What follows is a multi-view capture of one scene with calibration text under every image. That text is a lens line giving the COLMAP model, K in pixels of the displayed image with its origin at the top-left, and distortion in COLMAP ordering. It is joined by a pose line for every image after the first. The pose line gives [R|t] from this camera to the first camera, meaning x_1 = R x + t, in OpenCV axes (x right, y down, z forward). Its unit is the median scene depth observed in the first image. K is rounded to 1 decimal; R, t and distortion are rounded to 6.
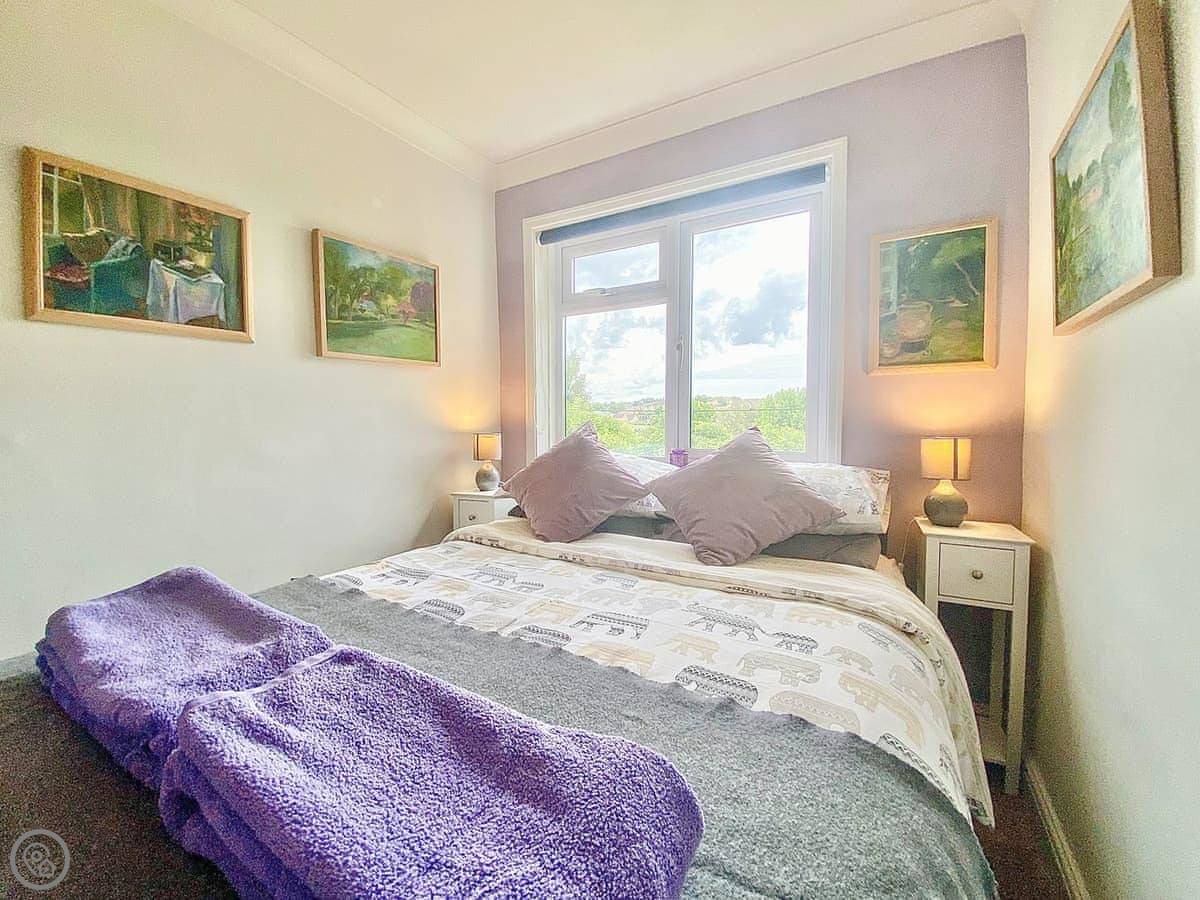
lens RADIAL K [[503.5, 0, 601.8], [0, 503.5, 442.5], [0, 0, 1]] dist [0.000089, -0.014249]
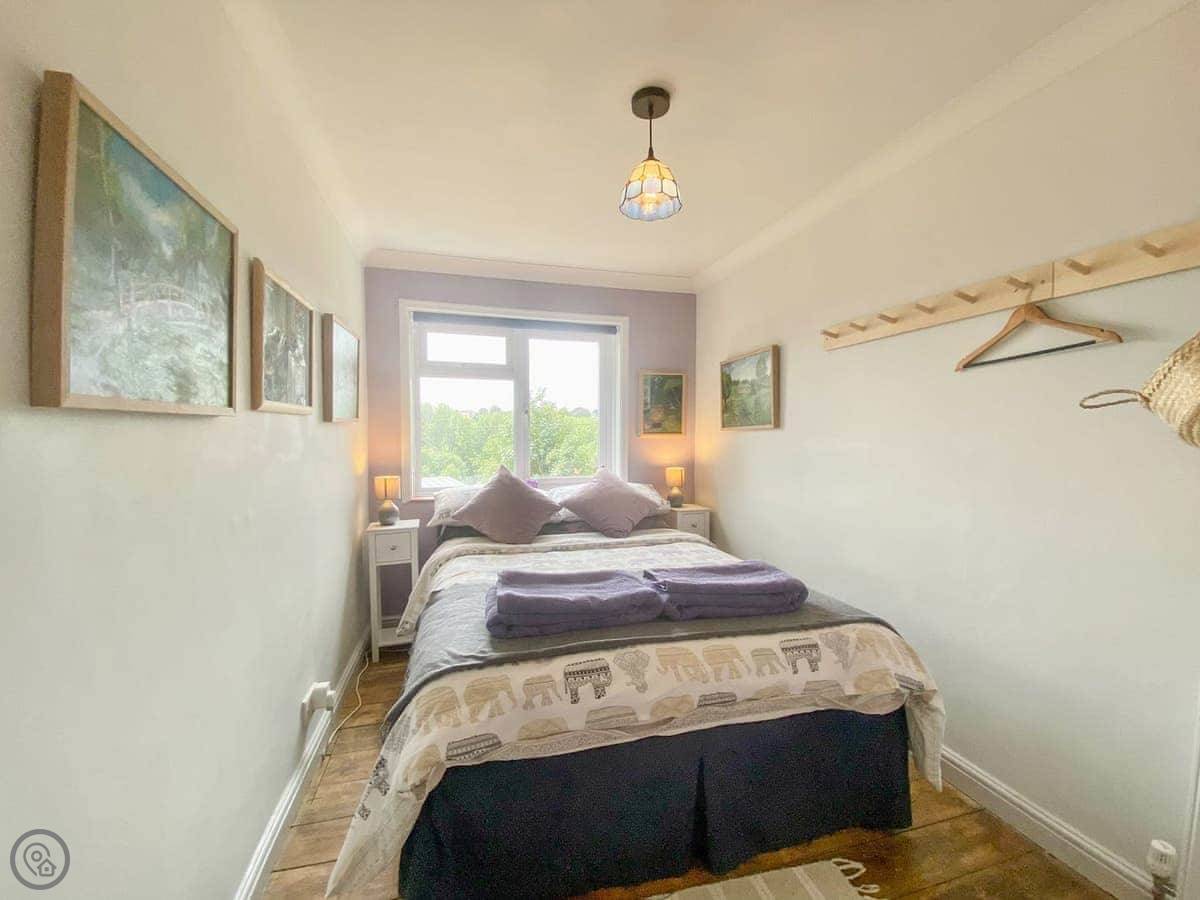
lens RADIAL K [[504.3, 0, 591.7], [0, 504.3, 454.7], [0, 0, 1]] dist [0.001449, -0.014006]
pose [[0.682844, -0.025619, 0.730115, -0.971189], [0.035669, 0.999362, 0.001707, -0.069582], [-0.729693, 0.024876, 0.683322, -0.214515]]
